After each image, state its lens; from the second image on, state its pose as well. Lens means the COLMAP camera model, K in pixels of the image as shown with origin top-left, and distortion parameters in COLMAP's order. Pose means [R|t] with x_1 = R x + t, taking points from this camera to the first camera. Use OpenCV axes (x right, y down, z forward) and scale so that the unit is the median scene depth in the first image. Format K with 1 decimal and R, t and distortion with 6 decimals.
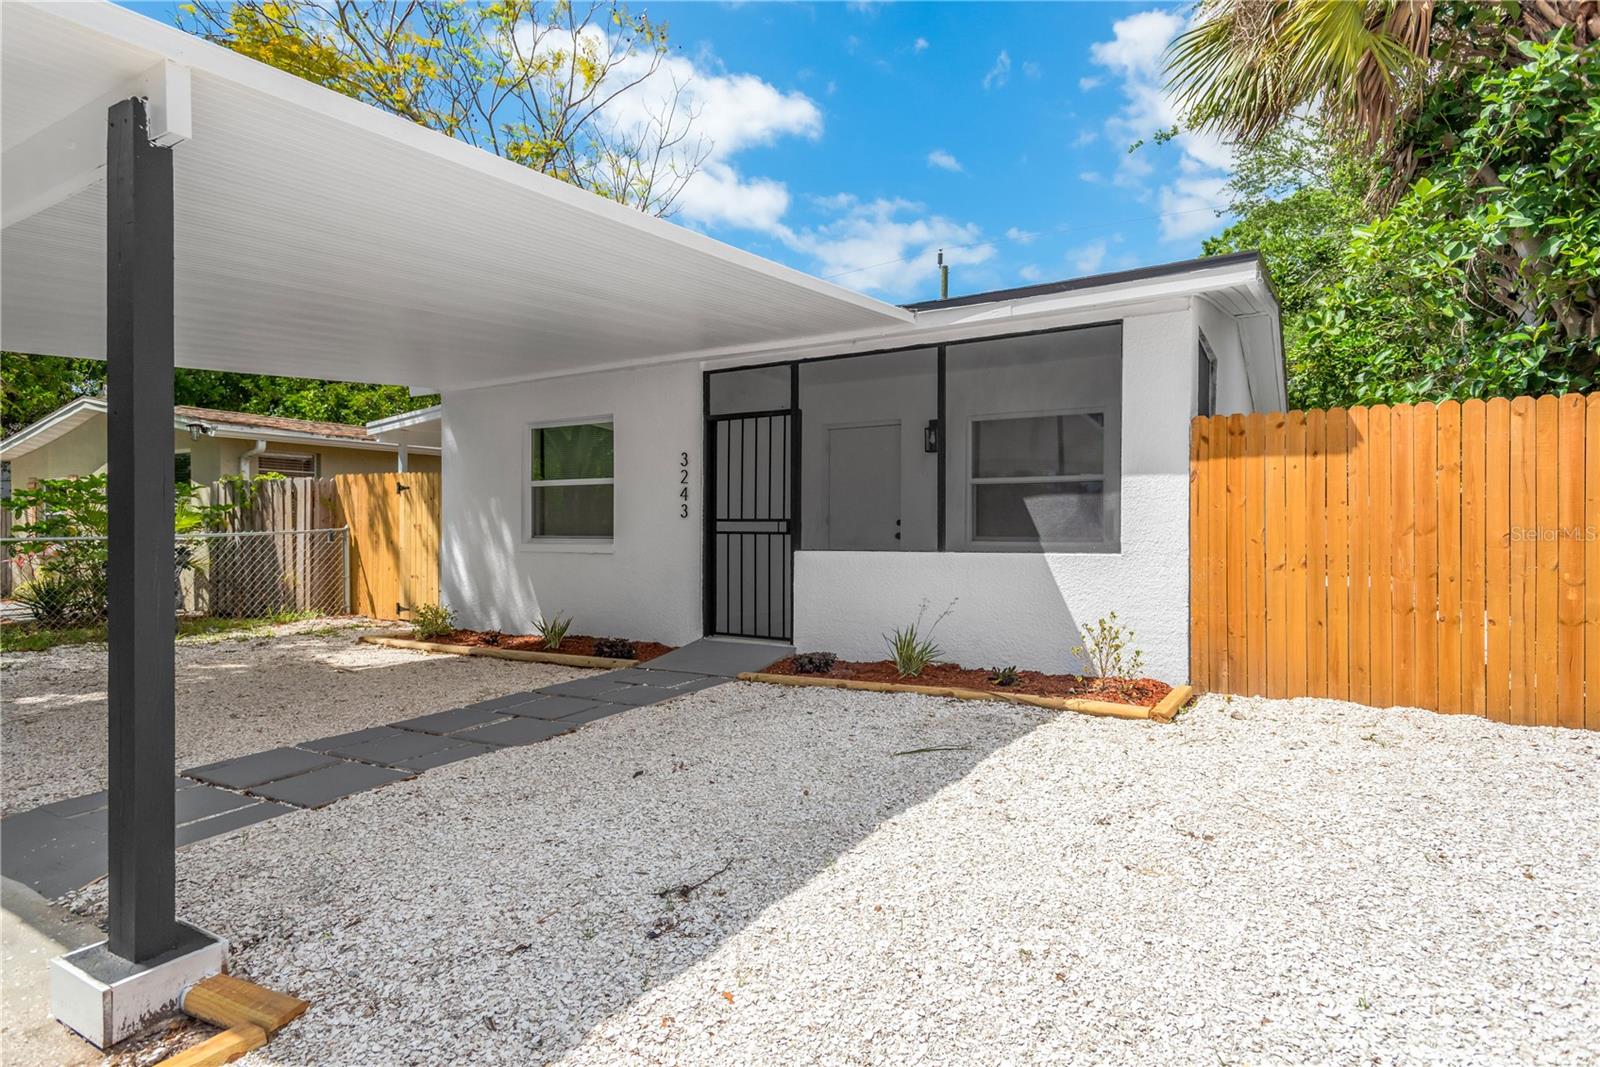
lens RADIAL K [[848.0, 0, 794.9], [0, 848.0, 530.9], [0, 0, 1]] dist [0.022221, -0.001869]
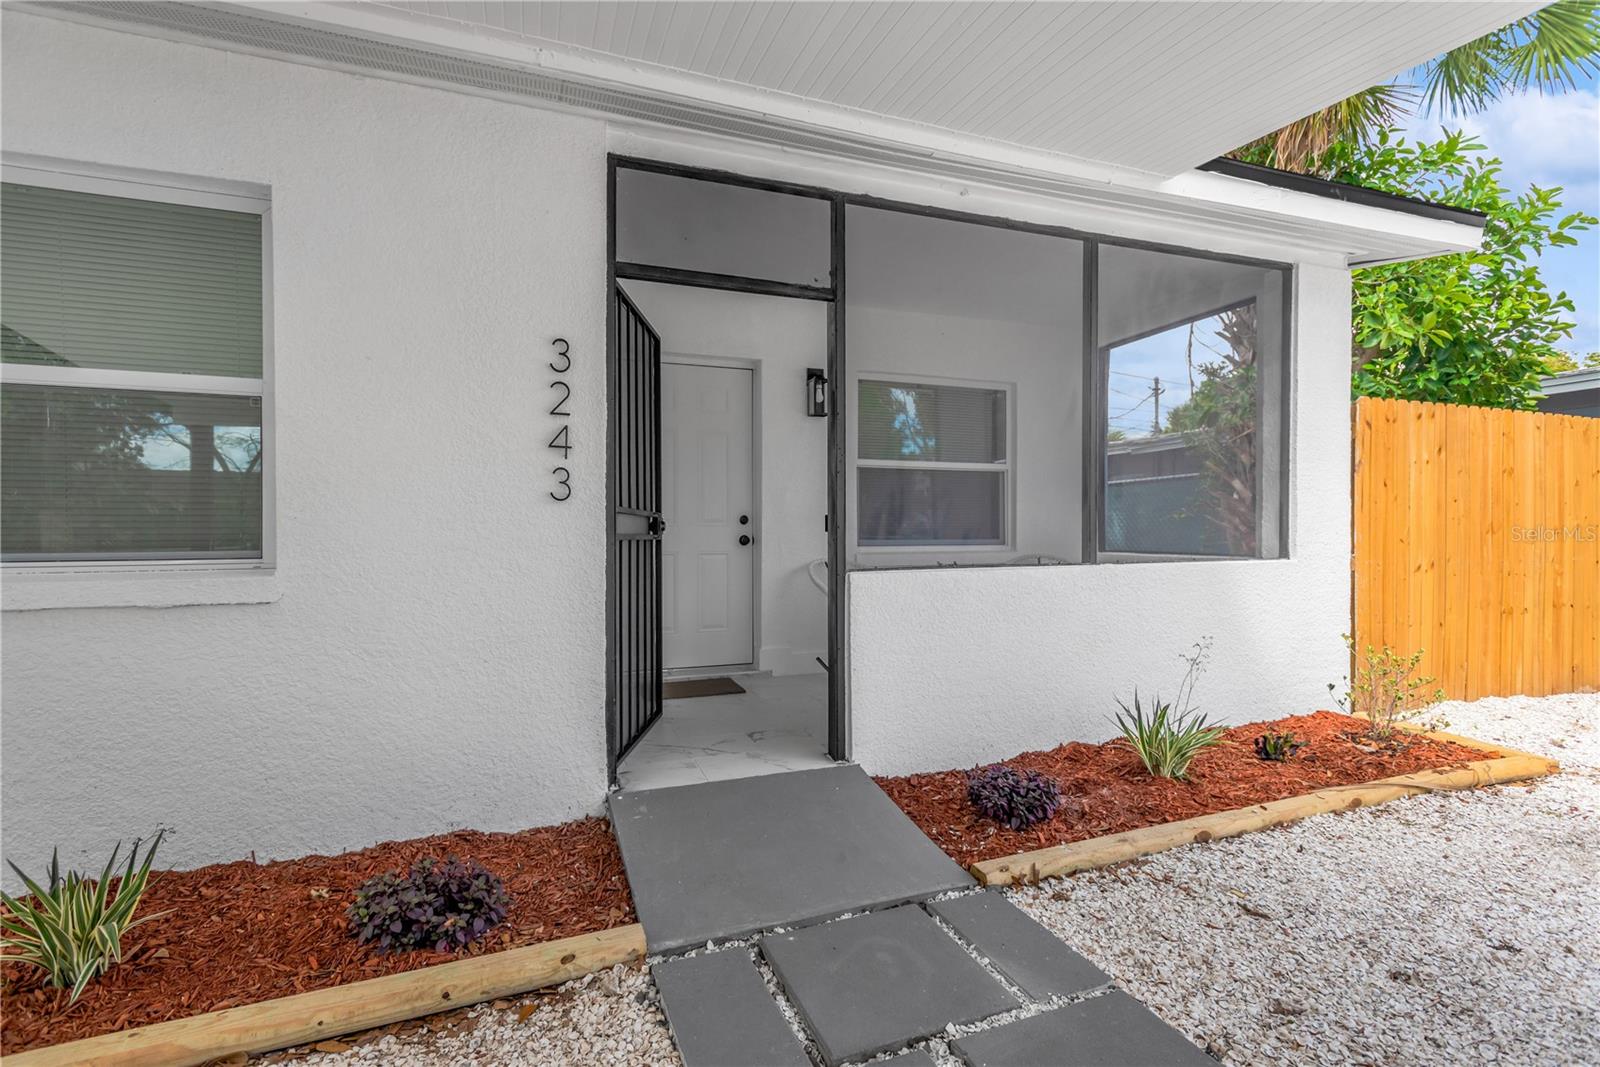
lens RADIAL K [[742.4, 0, 802.6], [0, 742.4, 531.2], [0, 0, 1]] dist [0.018512, -0.005205]
pose [[0.622192, -0.002543, 0.782861, -0.353718], [0.004166, 0.999991, -0.000062, -0.000855], [-0.782854, 0.003300, 0.622197, 0.729081]]
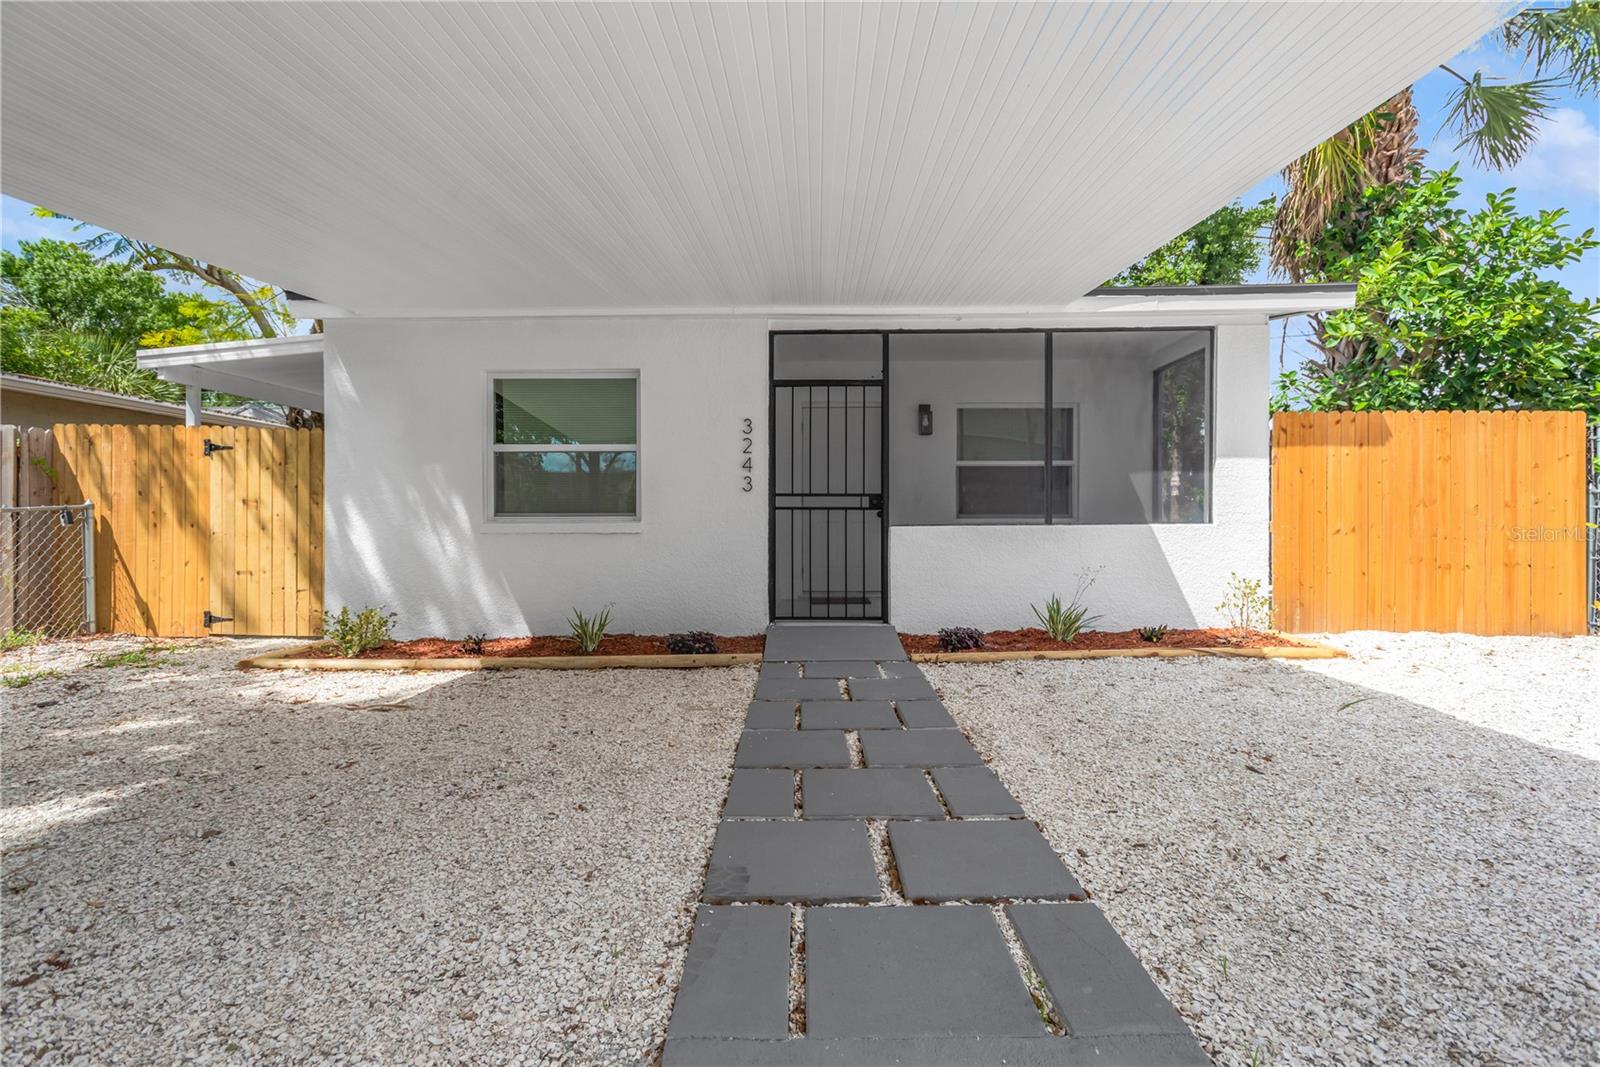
lens RADIAL K [[742.4, 0, 803.5], [0, 742.4, 520.0], [0, 0, 1]] dist [0.018512, -0.005205]
pose [[0.863893, -0.002975, 0.503666, -0.501454], [0.003265, 0.999995, 0.000306, 0.015343], [-0.503664, 0.001380, 0.863898, 0.307742]]
